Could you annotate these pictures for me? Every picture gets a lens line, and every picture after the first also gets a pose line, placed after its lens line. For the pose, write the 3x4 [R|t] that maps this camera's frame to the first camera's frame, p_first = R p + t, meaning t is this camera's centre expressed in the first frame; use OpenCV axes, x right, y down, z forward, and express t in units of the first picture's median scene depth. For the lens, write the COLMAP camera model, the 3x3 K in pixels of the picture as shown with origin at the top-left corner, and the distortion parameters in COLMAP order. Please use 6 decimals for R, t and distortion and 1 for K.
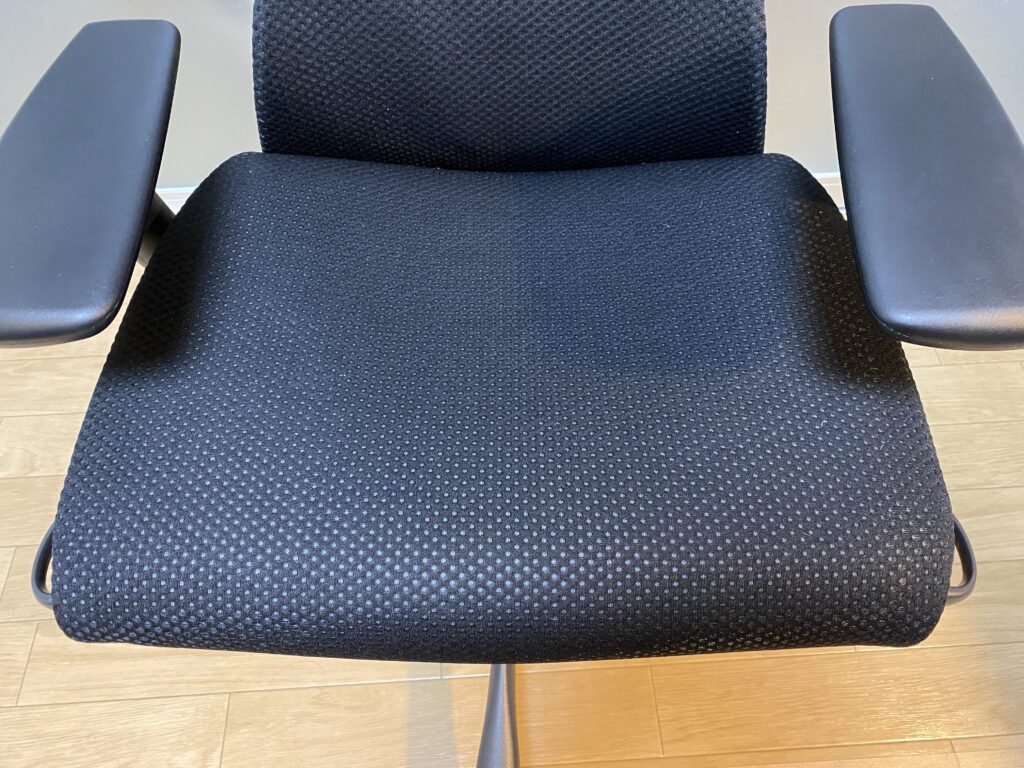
lens RADIAL K [[785.6, 0, 509.6], [0, 785.6, 384.3], [0, 0, 1]] dist [0.003263, -0.005332]
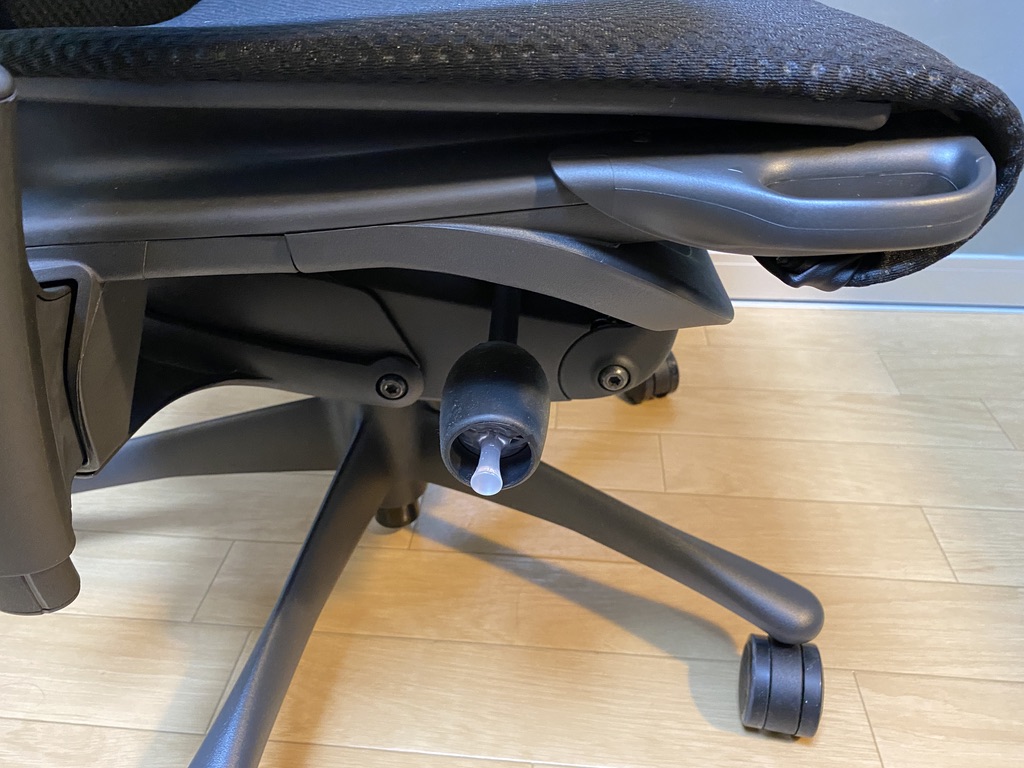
lens RADIAL K [[784.8, 0, 503.7], [0, 784.8, 379.7], [0, 0, 1]] dist [0.001391, -0.006305]
pose [[0.987675, 0.073178, -0.138361, 0.224347], [-0.122469, 0.911779, -0.391996, 0.337422], [0.097469, 0.404109, 0.909503, 0.332216]]
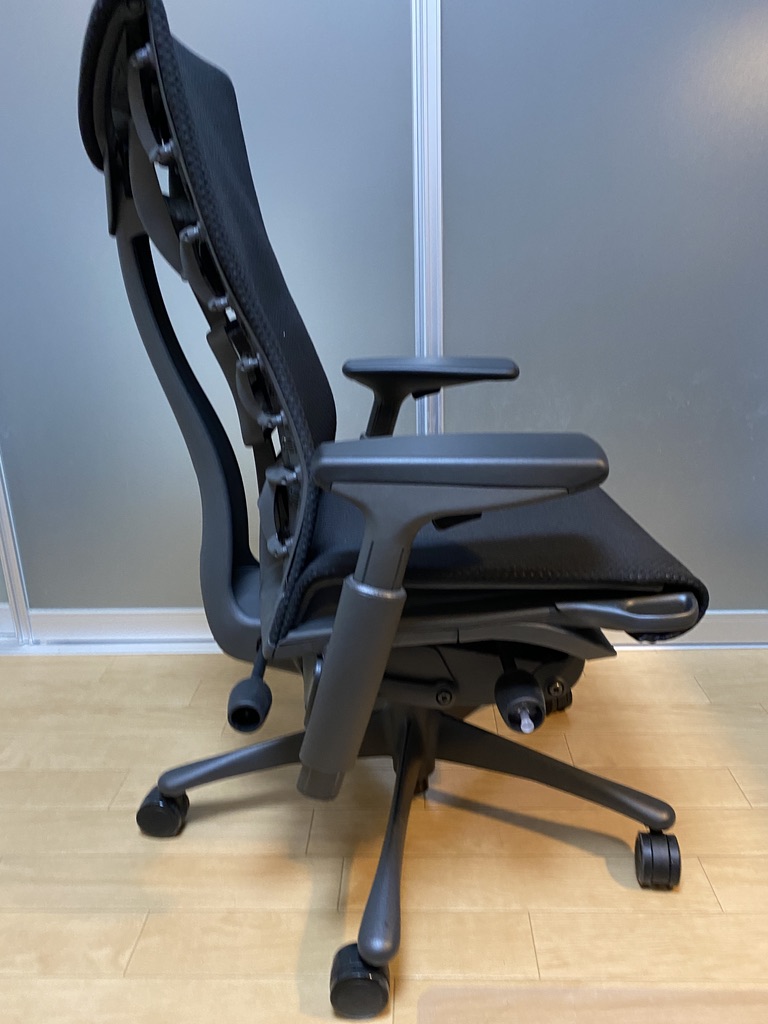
lens RADIAL K [[784.8, 0, 389.5], [0, 784.8, 514.3], [0, 0, 1]] dist [0.001391, -0.006305]
pose [[0.995942, 0.007688, -0.089672, 0.082841], [-0.062689, 0.774156, -0.629883, 0.644536], [0.064577, 0.632948, 0.771496, -0.204209]]
